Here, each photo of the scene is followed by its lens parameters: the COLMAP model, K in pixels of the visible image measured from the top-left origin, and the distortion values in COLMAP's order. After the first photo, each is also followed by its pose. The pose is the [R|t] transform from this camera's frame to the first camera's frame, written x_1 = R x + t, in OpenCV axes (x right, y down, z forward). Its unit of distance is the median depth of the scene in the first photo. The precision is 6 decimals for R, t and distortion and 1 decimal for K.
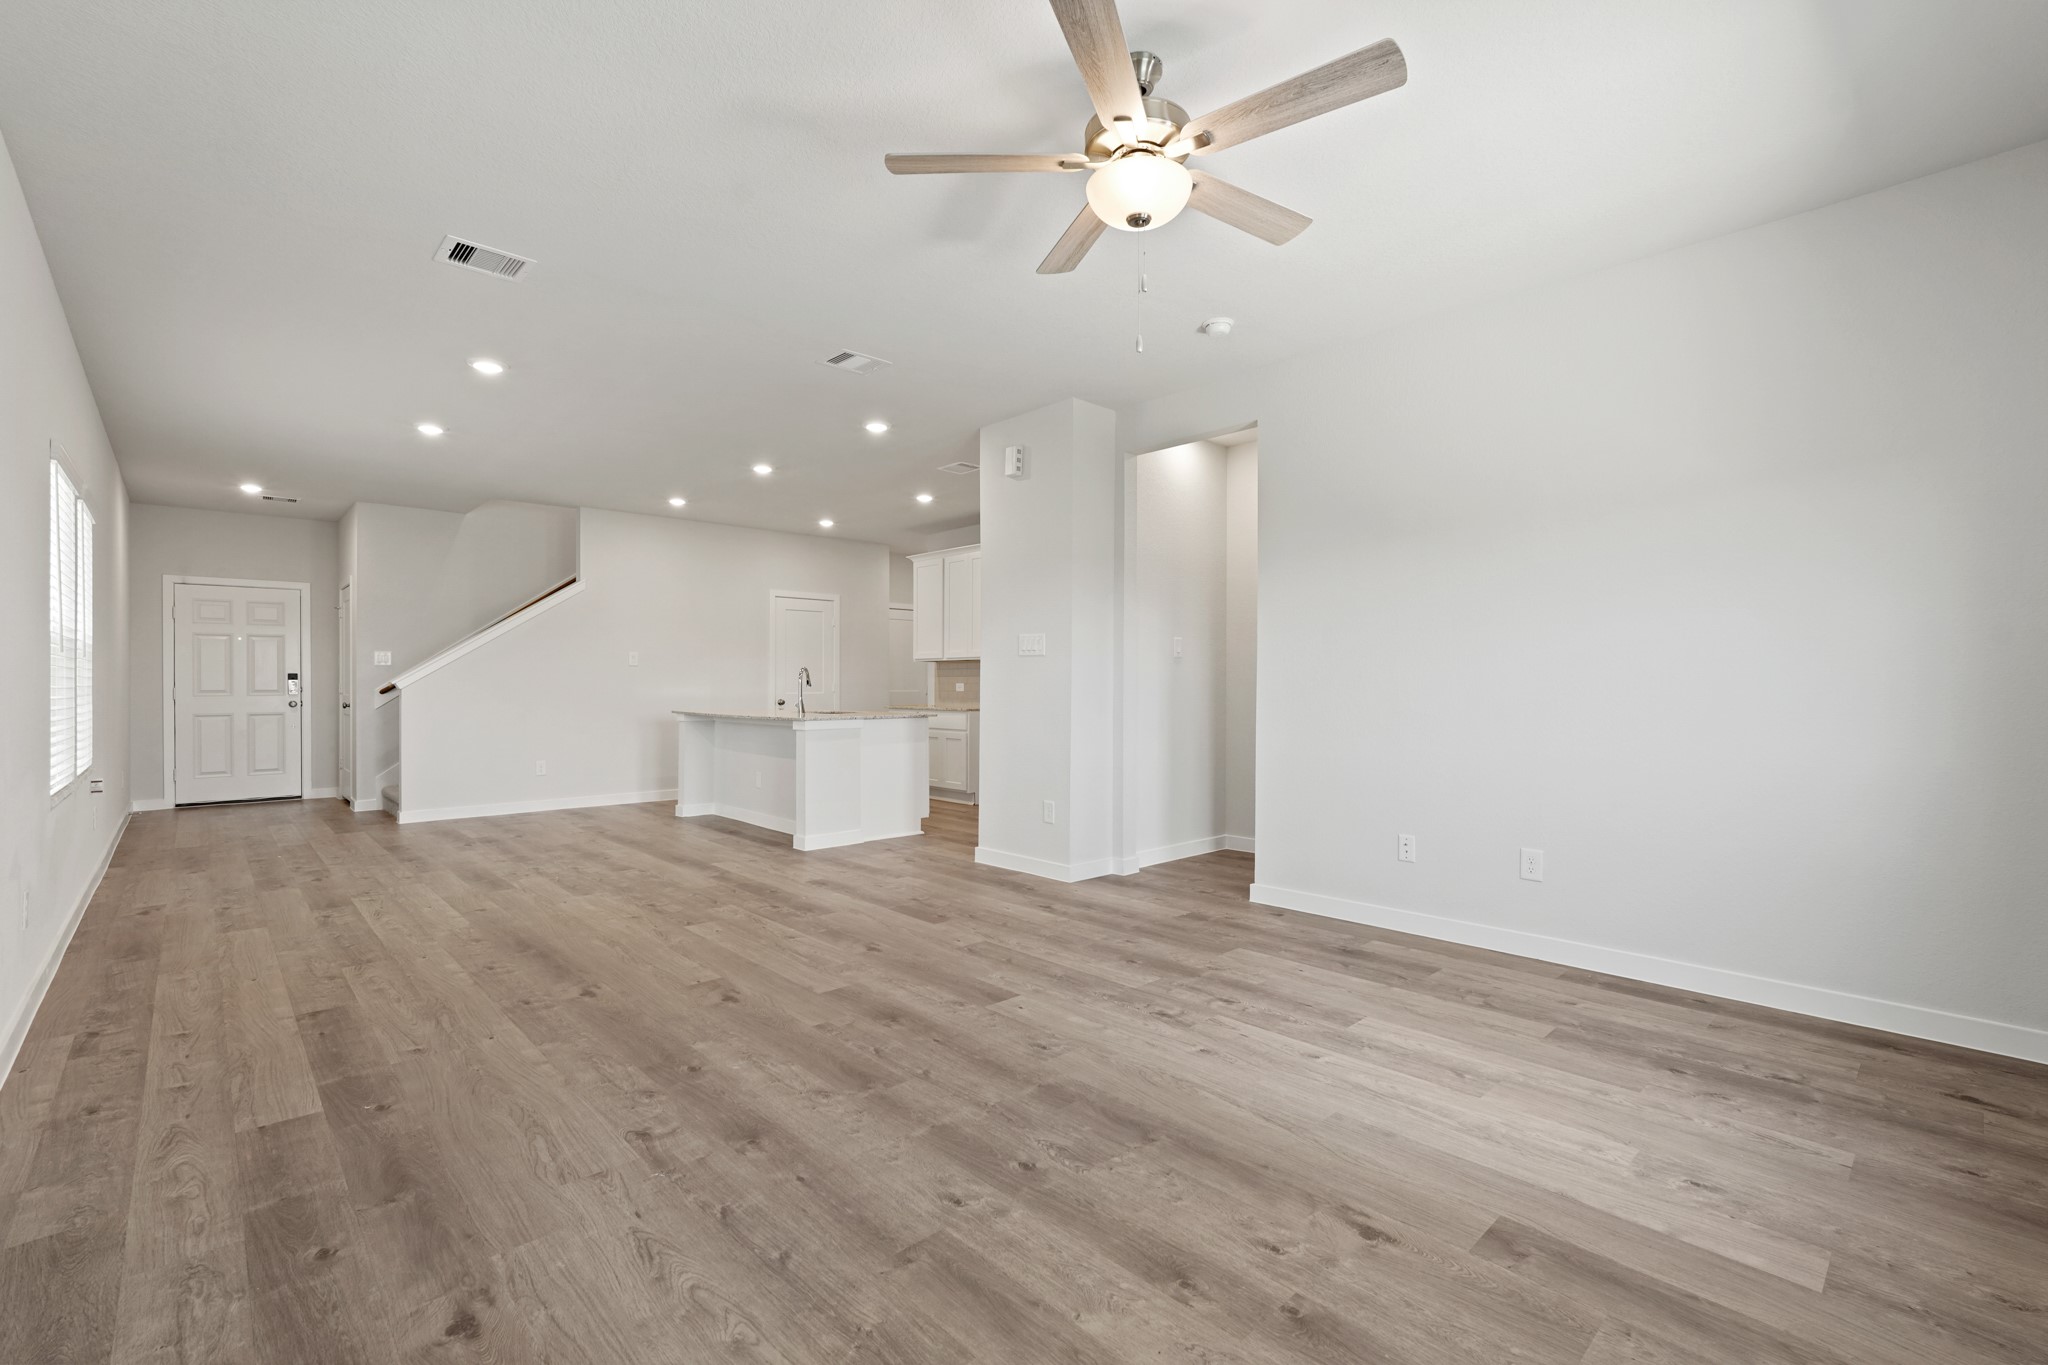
lens RADIAL K [[897.1, 0, 1024.0], [0, 897.1, 682.5], [0, 0, 1]] dist [-0.017100, 0.009626]
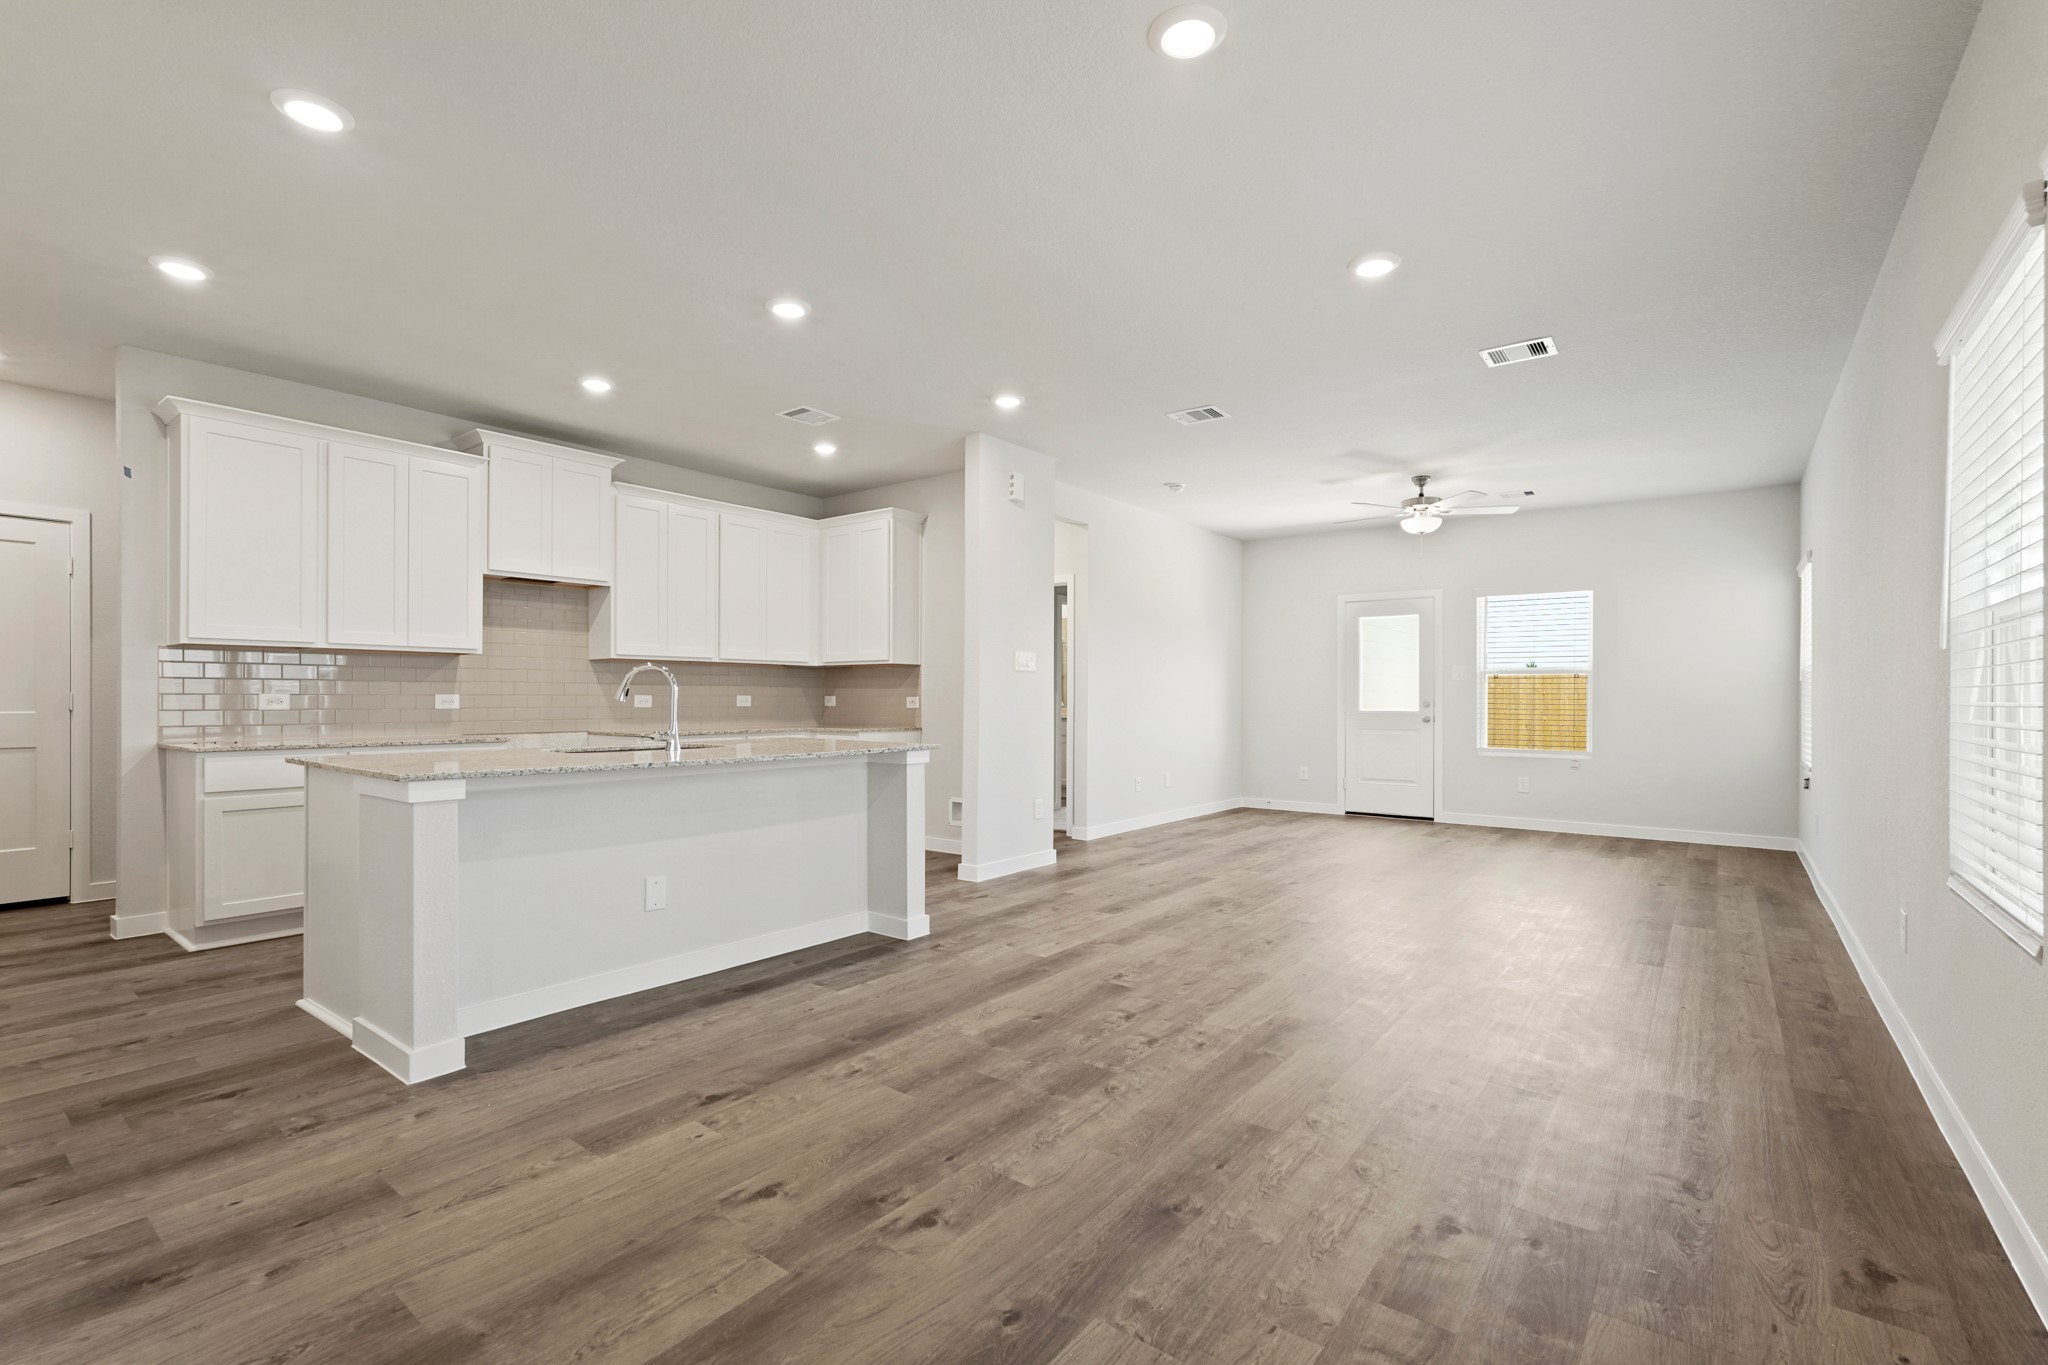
lens RADIAL K [[910.2, 0, 1011.8], [0, 910.2, 697.0], [0, 0, 1]] dist [-0.021693, 0.011815]
pose [[-0.152525, -0.000903, 0.988299, -1.463233], [-0.004149, 0.999991, 0.000273, 0.002156], [-0.988291, -0.004059, -0.152527, 1.591862]]
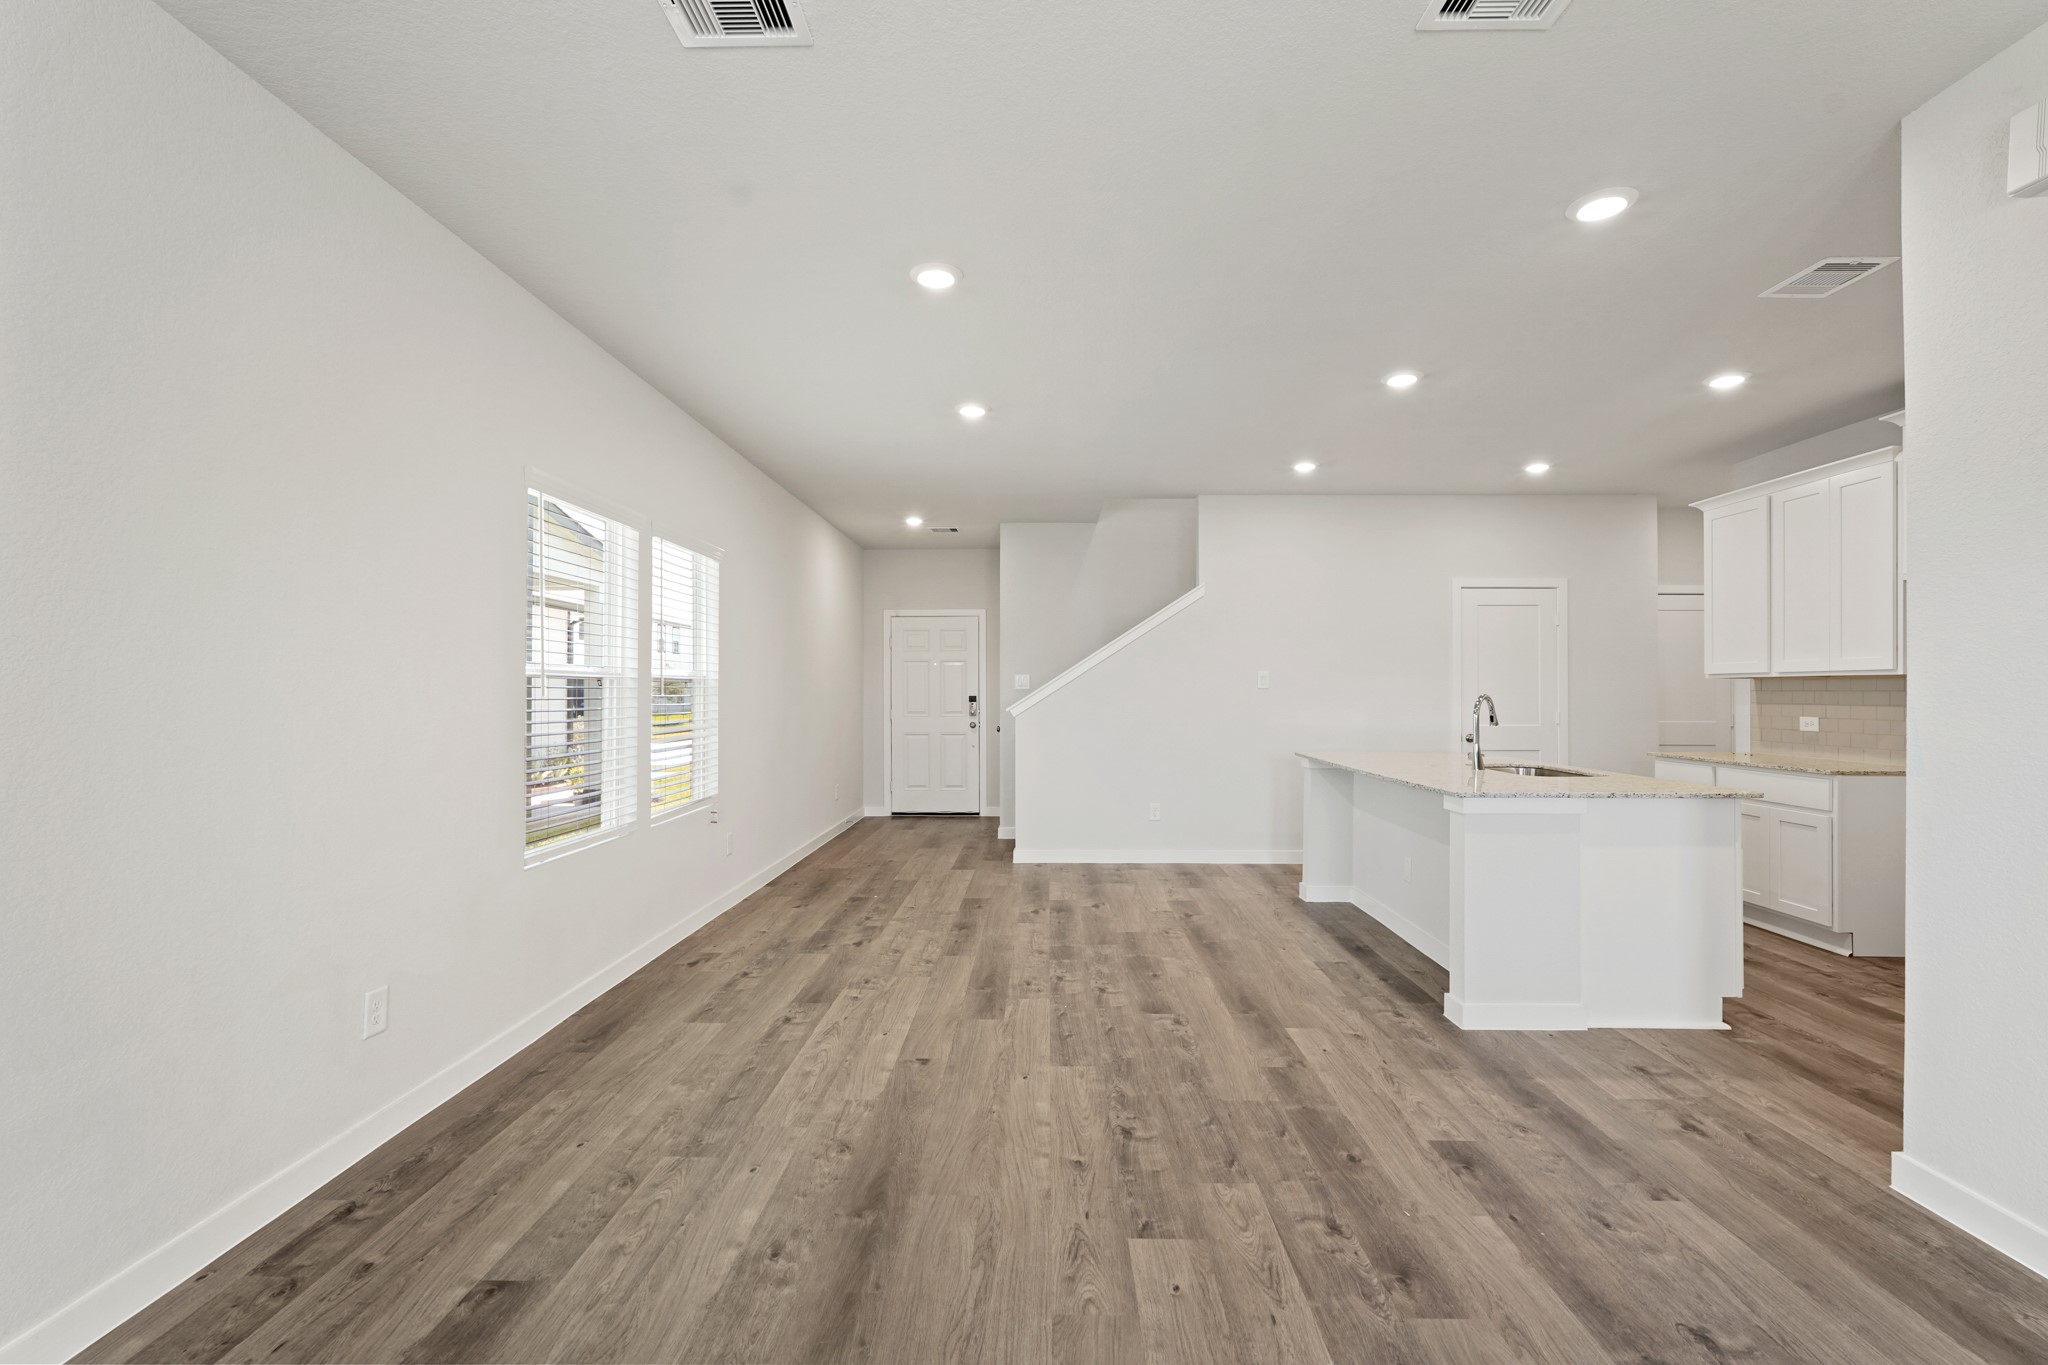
lens RADIAL K [[897.1, 0, 1024.0], [0, 897.1, 682.5], [0, 0, 1]] dist [-0.017100, 0.009626]
pose [[0.712289, -0.006186, -0.701860, -0.071709], [-0.000527, 0.999956, -0.009348, -0.035477], [0.701887, 0.007029, 0.712254, 0.622901]]
